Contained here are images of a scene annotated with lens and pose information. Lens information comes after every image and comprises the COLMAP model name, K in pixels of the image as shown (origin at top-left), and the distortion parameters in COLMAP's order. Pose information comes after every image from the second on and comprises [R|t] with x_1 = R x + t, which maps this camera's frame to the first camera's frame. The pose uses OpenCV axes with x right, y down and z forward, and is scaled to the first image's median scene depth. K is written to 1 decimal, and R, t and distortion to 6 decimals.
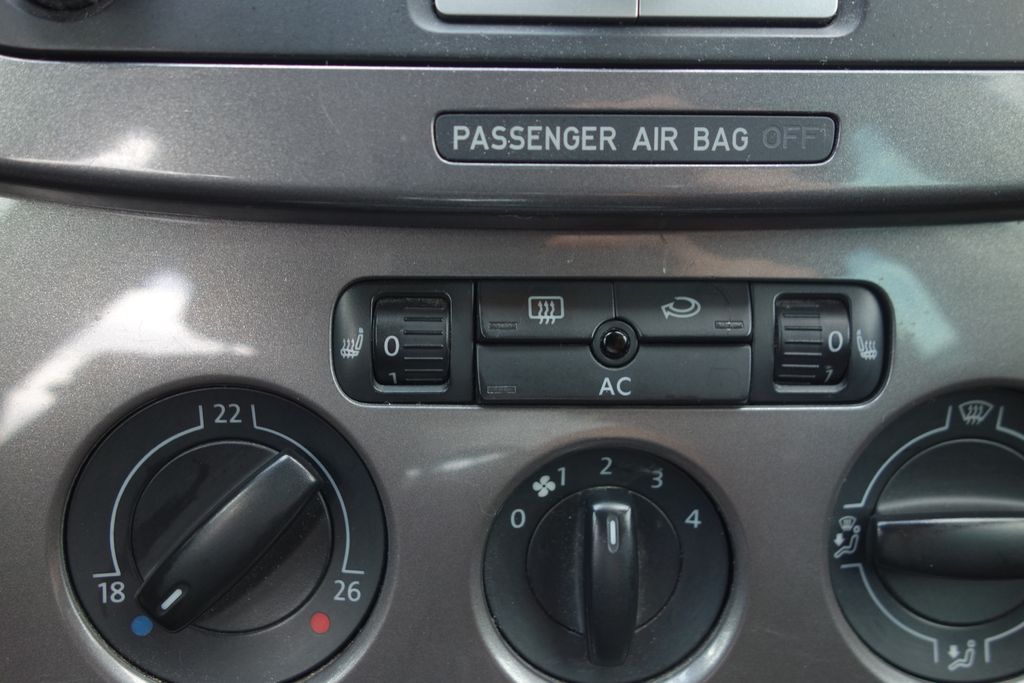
lens RADIAL K [[802.9, 0, 512.0], [0, 802.9, 341.5], [0, 0, 1]] dist [0.016955, 0.001332]
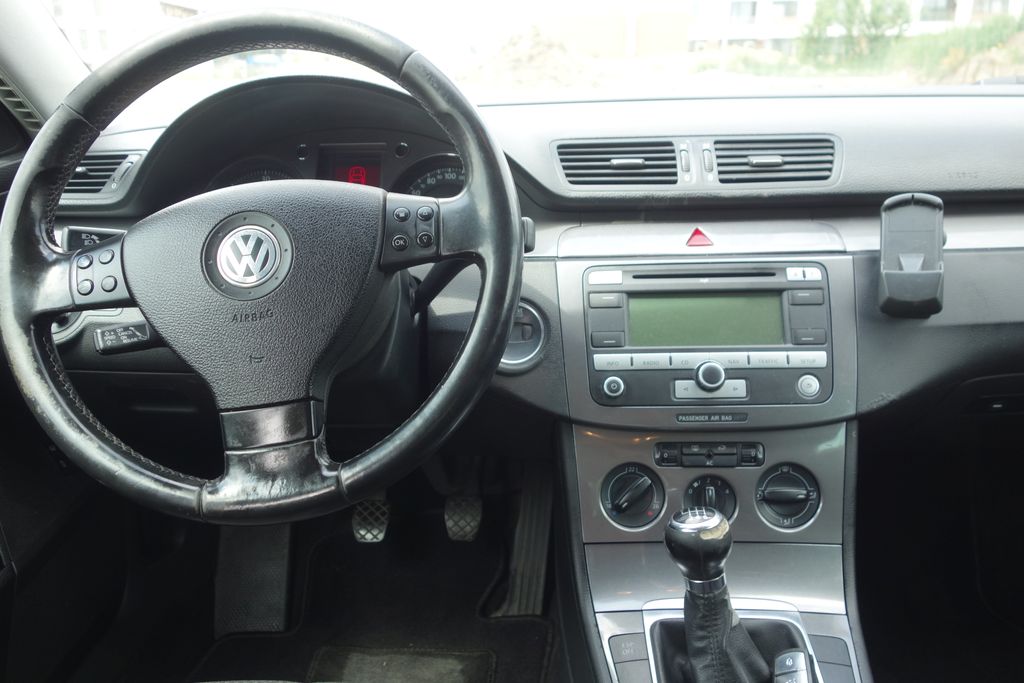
lens RADIAL K [[802.9, 0, 512.0], [0, 802.9, 341.5], [0, 0, 1]] dist [0.016955, 0.001332]
pose [[0.996316, -0.019514, -0.083507, -0.675720], [0.004775, 0.984879, -0.173176, 0.171757], [0.085624, 0.172139, 0.981344, -4.225679]]
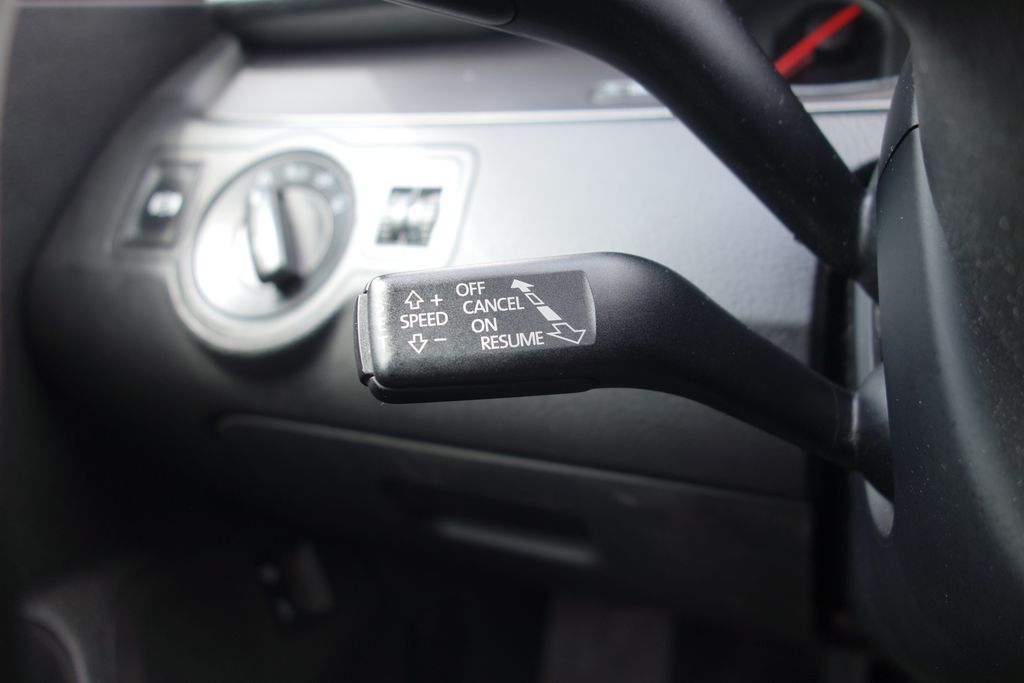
lens RADIAL K [[802.9, 0, 512.0], [0, 802.9, 341.5], [0, 0, 1]] dist [0.016955, 0.001332]
pose [[0.924992, 0.054163, -0.376106, -2.917127], [-0.146182, 0.964337, -0.220645, -0.444425], [0.350742, 0.259075, 0.899922, -0.682665]]
